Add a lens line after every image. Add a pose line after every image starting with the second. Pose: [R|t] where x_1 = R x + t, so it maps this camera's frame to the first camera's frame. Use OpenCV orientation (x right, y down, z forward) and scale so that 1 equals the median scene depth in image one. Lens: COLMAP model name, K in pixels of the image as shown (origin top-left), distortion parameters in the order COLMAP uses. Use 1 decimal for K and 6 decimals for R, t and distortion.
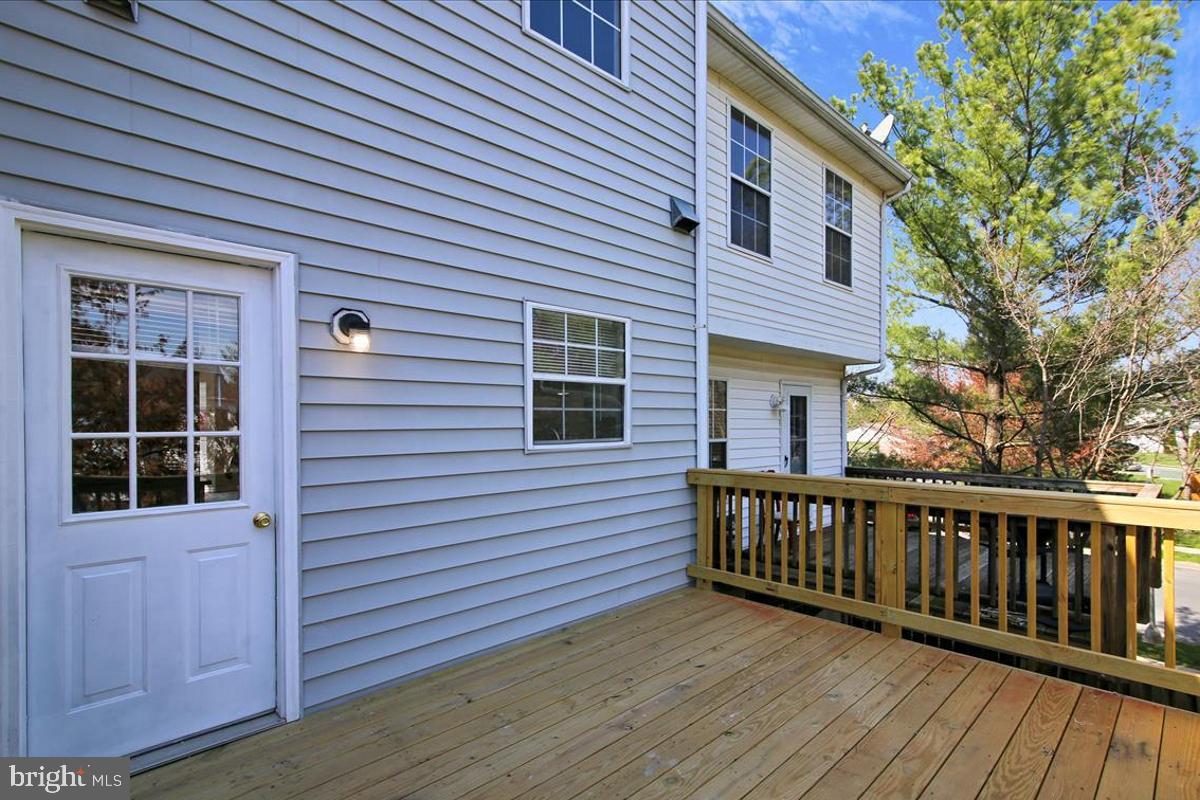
lens RADIAL K [[573.3, 0, 594.5], [0, 573.3, 409.1], [0, 0, 1]] dist [-0.002808, -0.000499]
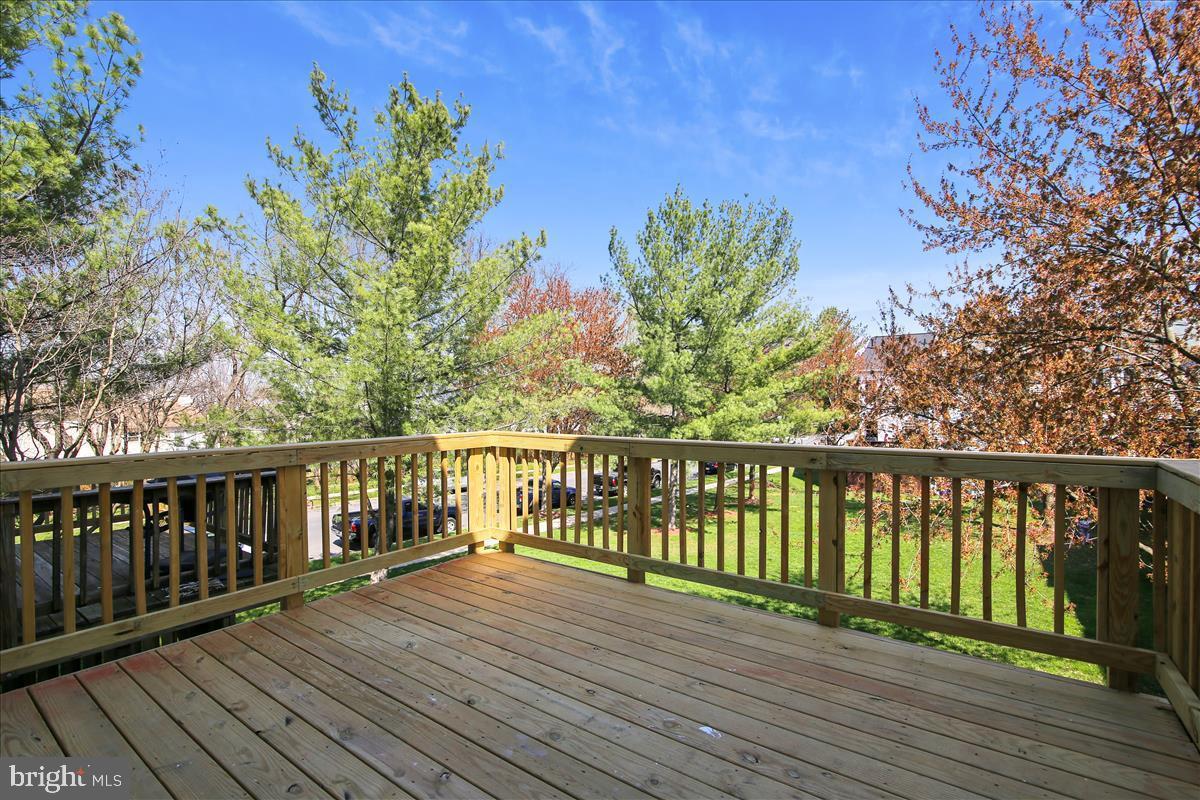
lens RADIAL K [[573.3, 0, 592.9], [0, 573.3, 402.1], [0, 0, 1]] dist [-0.002808, -0.000499]
pose [[-0.161883, -0.003853, 0.986802, -0.519743], [-0.005409, 0.999981, 0.003018, 0.052125], [-0.986795, -0.004849, -0.161901, 0.690331]]
